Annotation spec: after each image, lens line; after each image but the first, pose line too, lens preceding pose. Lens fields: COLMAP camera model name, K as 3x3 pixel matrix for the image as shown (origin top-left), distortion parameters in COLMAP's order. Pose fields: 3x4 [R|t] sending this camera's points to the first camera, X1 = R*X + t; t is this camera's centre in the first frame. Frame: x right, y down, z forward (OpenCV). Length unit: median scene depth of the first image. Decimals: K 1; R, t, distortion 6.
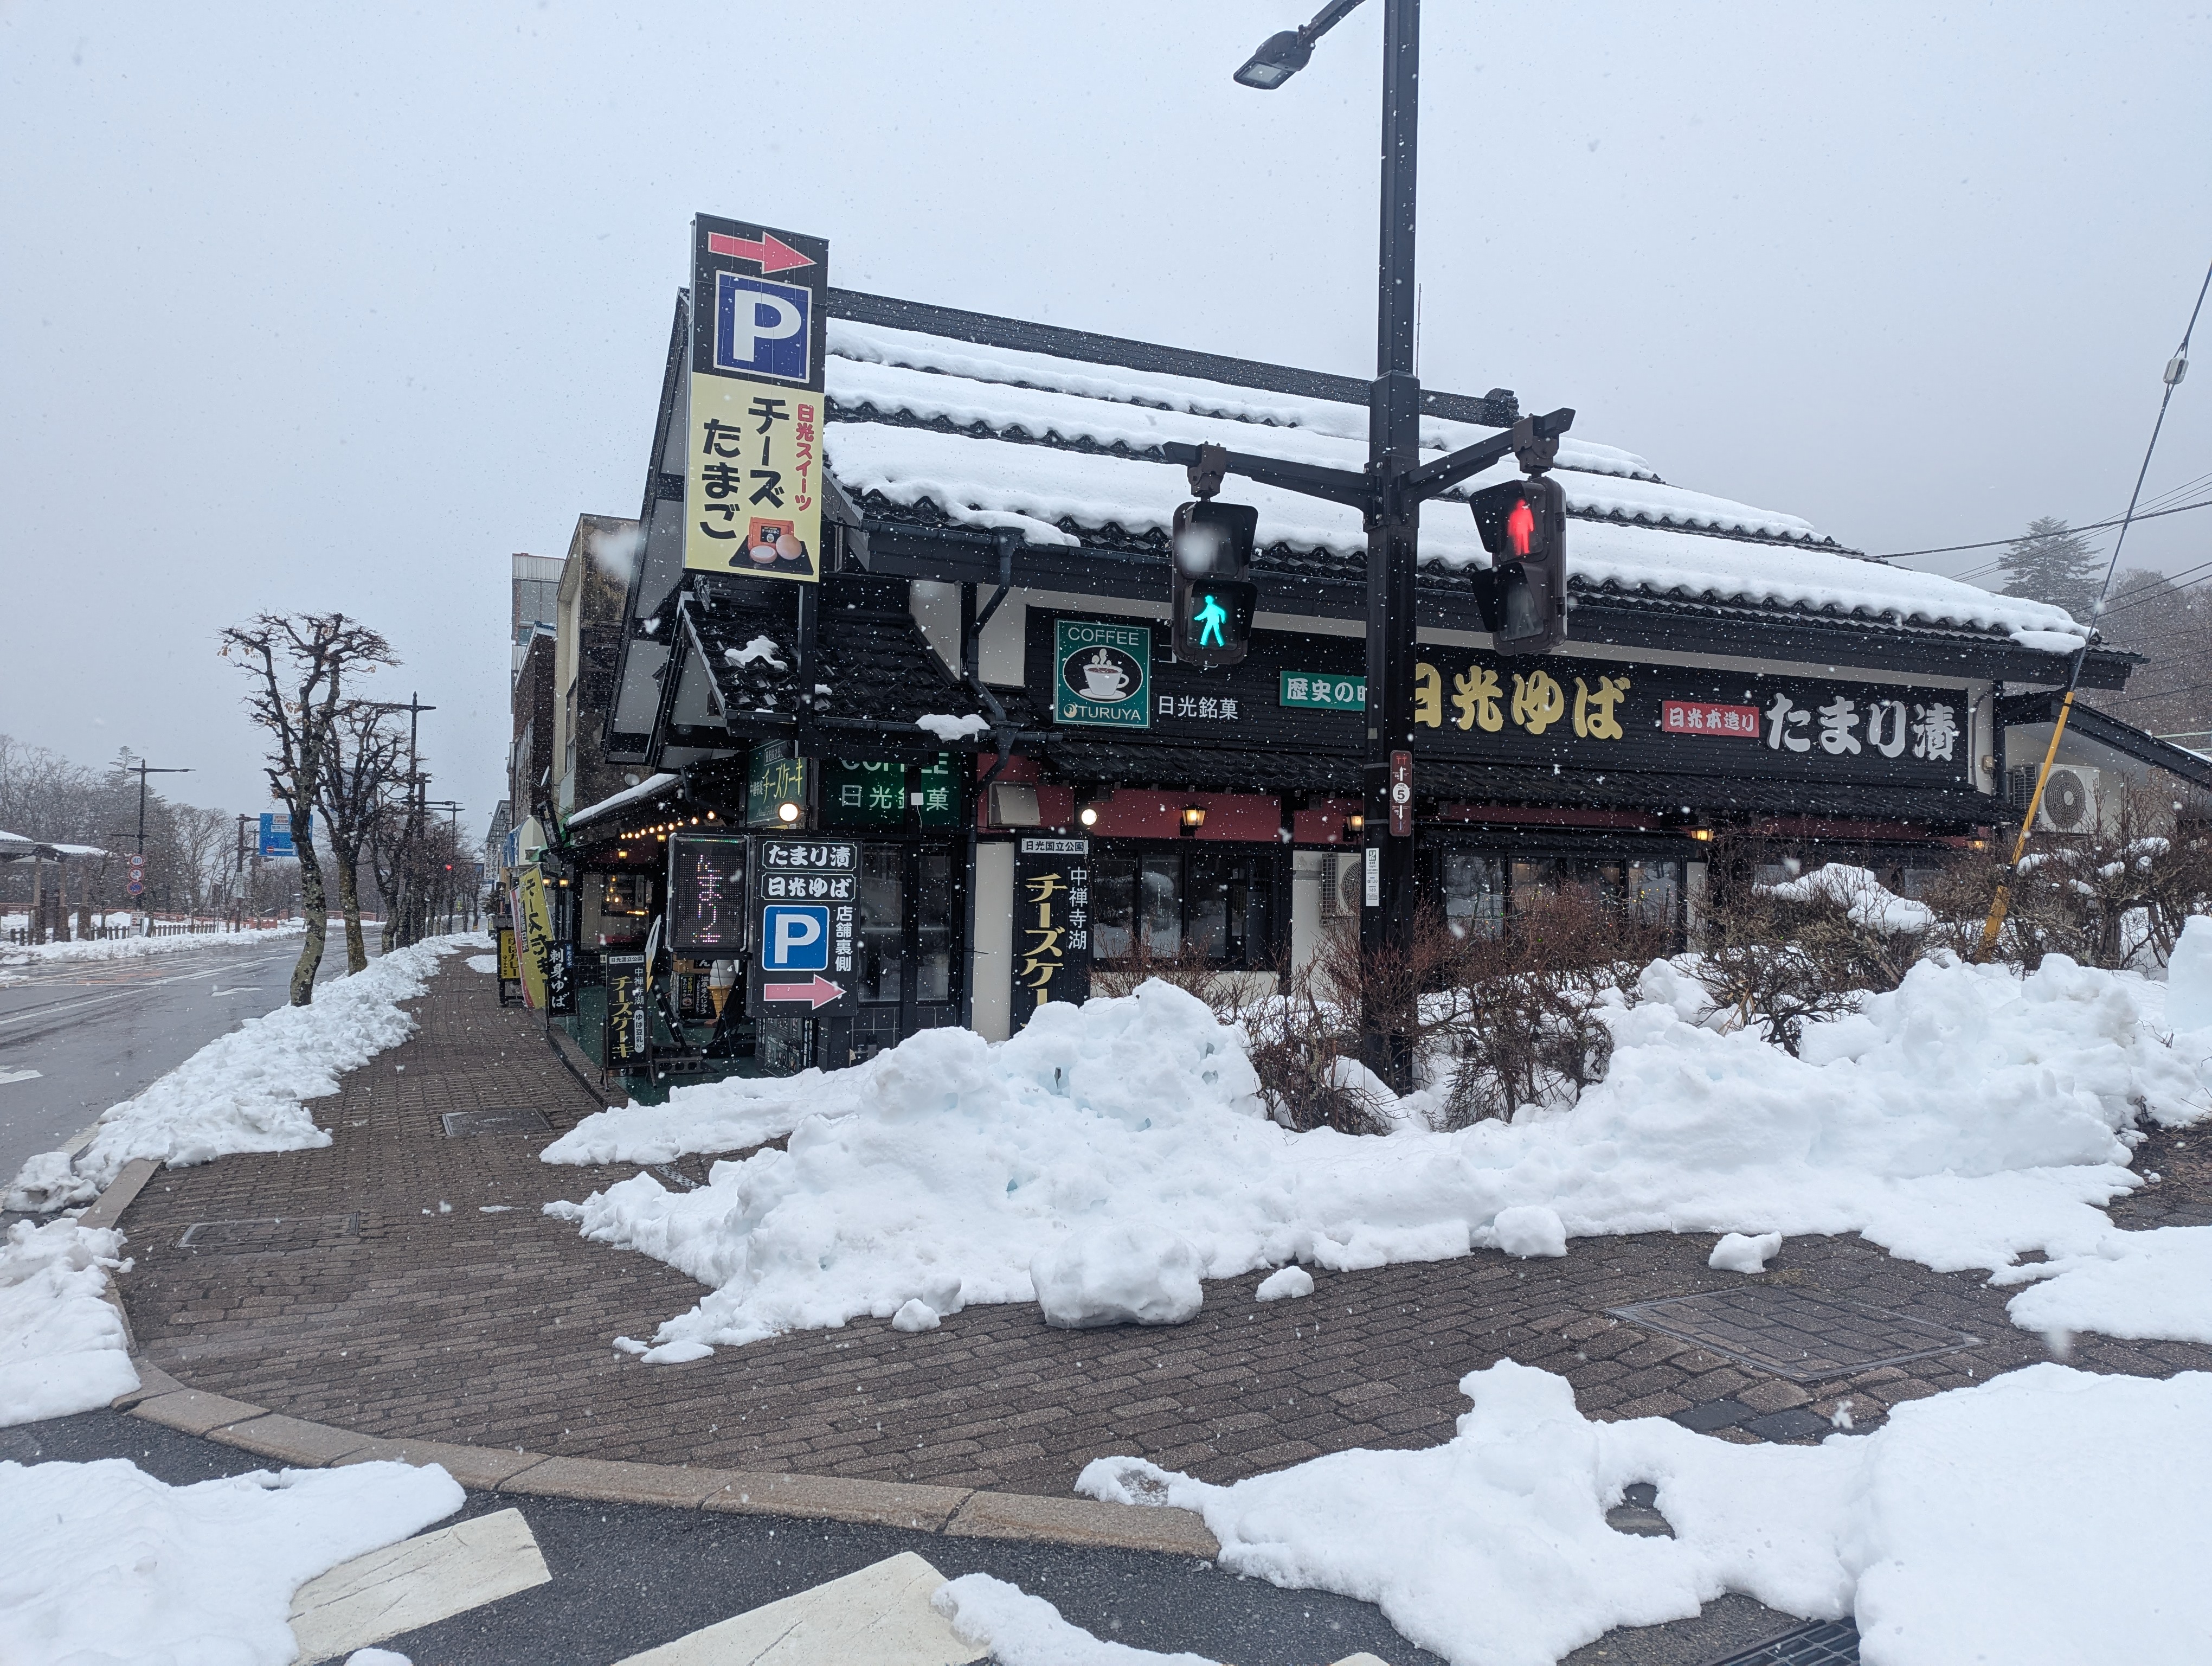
lens RADIAL K [[1585.4, 0, 1114.3], [0, 1585.4, 839.4], [0, 0, 1]] dist [0.093601, -0.097124]
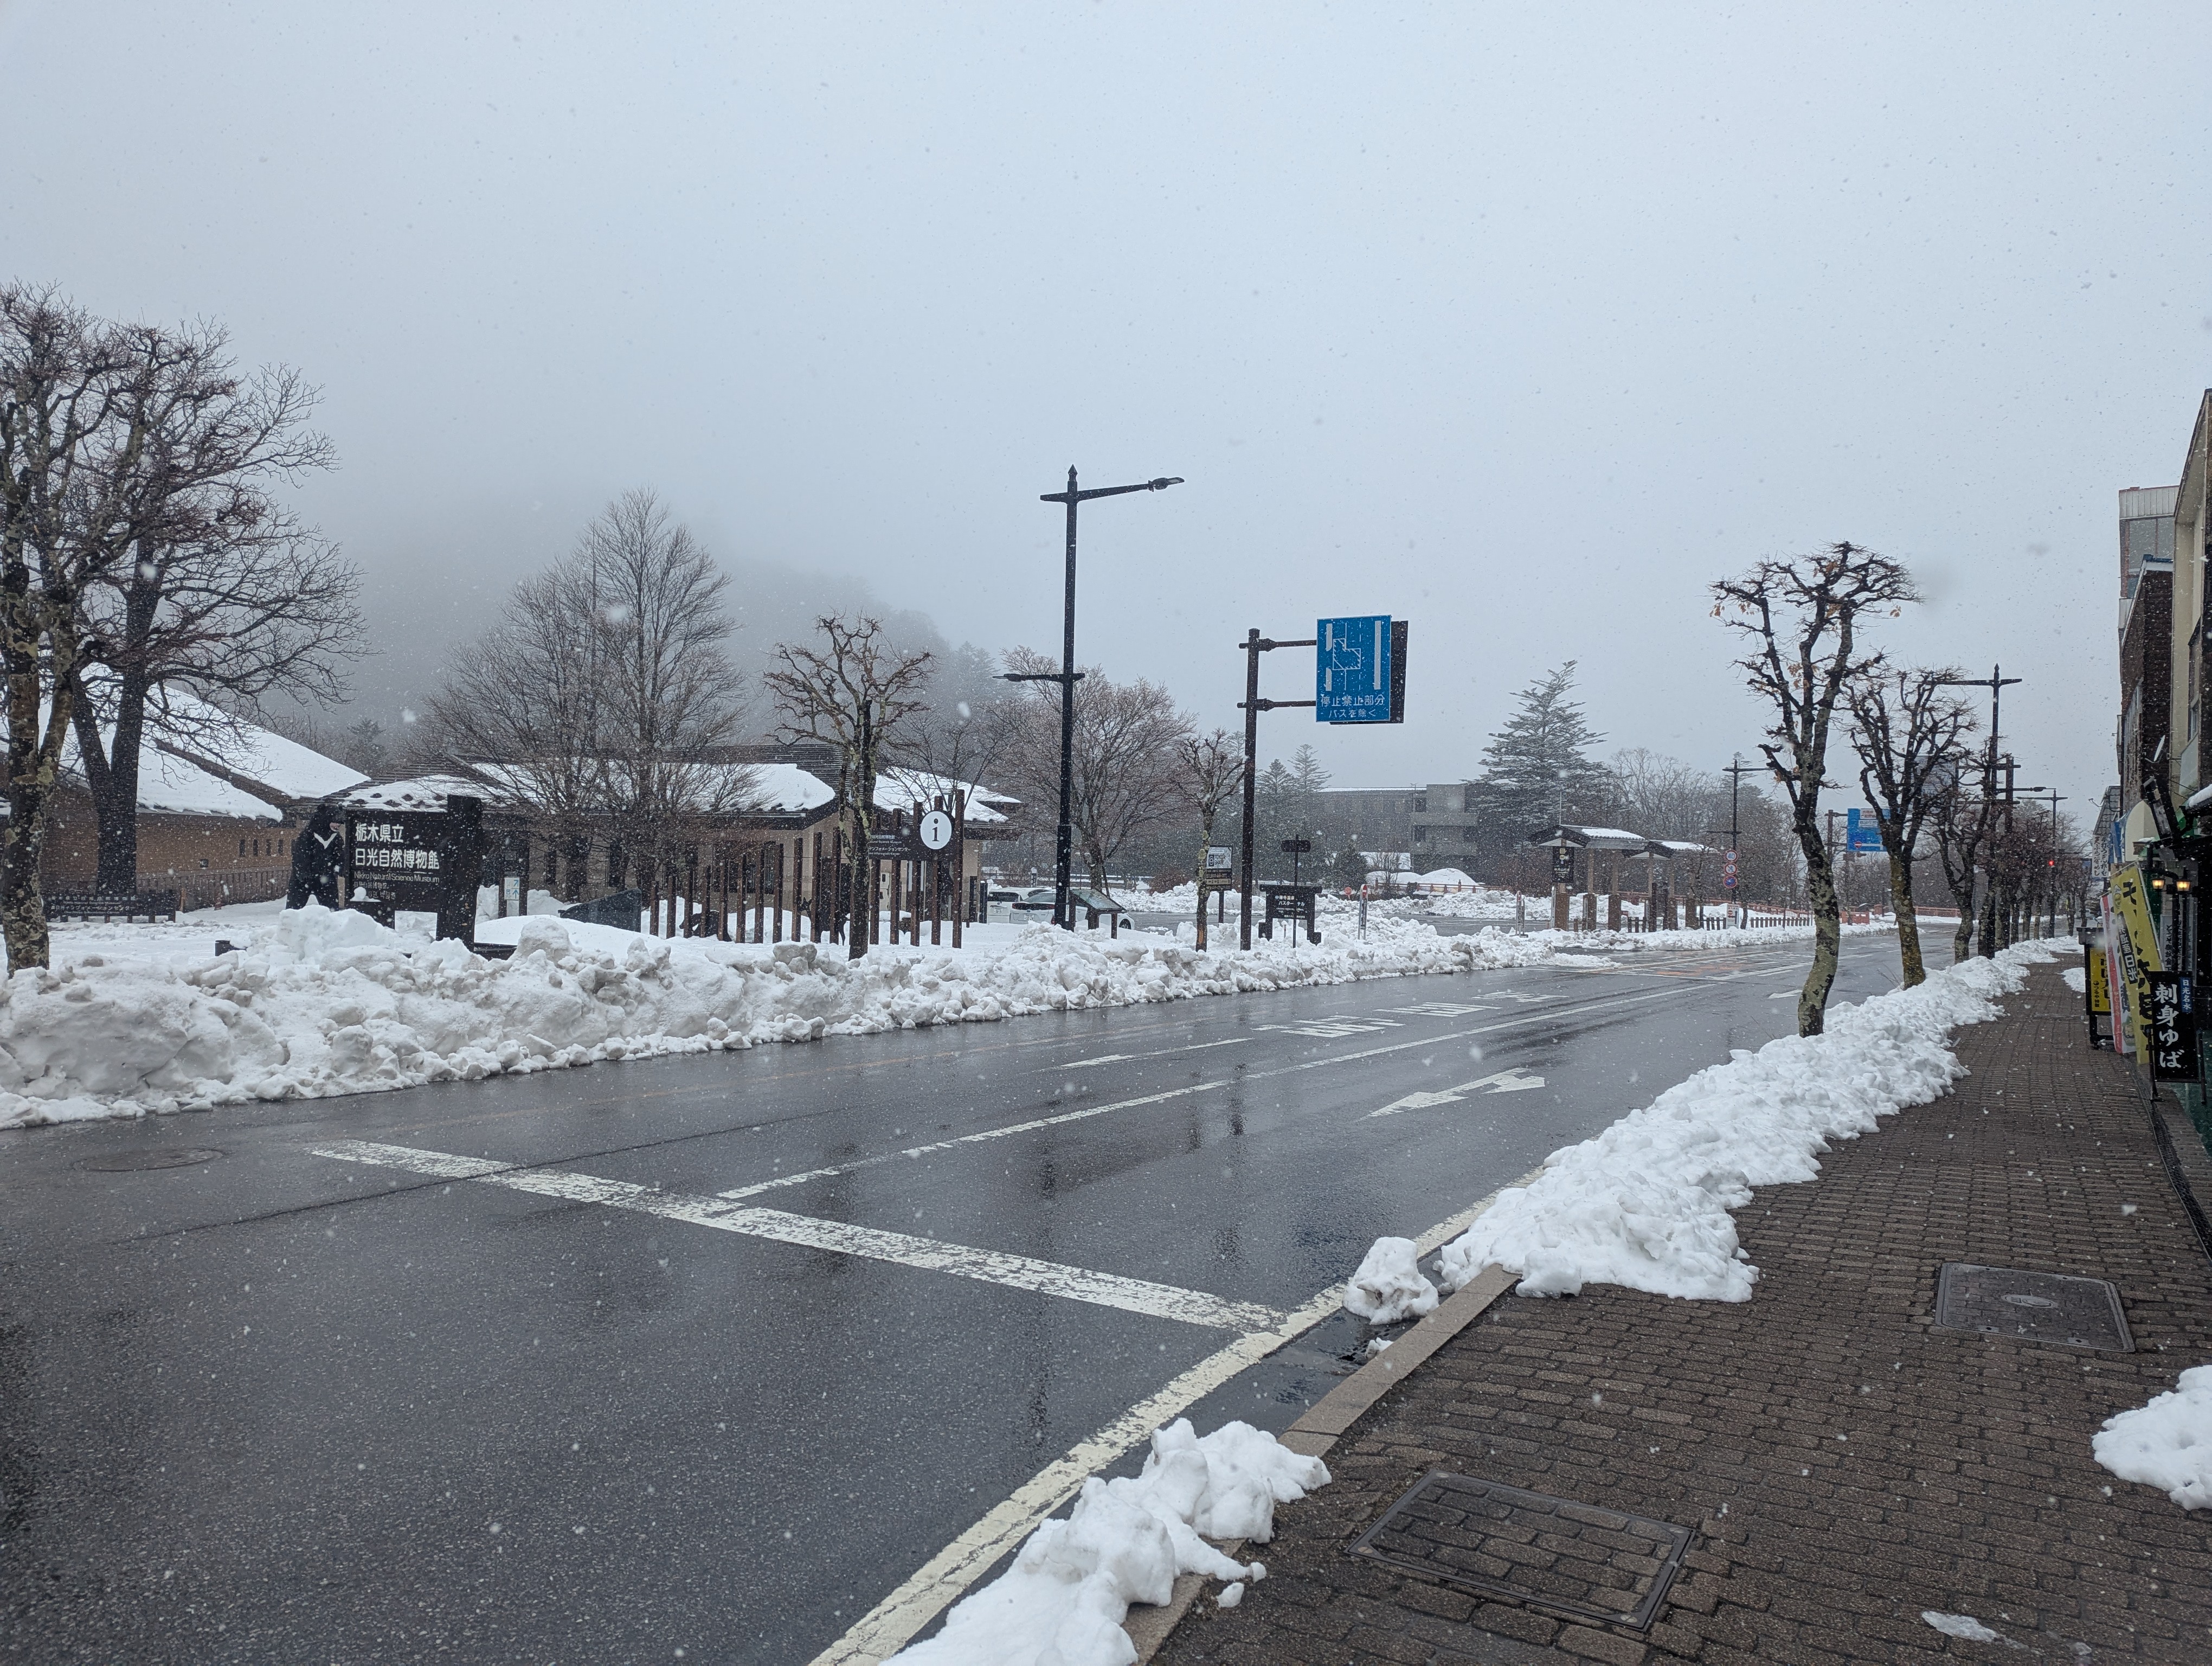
lens RADIAL K [[1585.4, 0, 1114.3], [0, 1585.4, 839.4], [0, 0, 1]] dist [0.093601, -0.097124]
pose [[0.605624, -0.010471, -0.795682, -0.044177], [0.012916, 0.999911, -0.003327, 0.001765], [0.795646, -0.008262, 0.605705, 0.144786]]
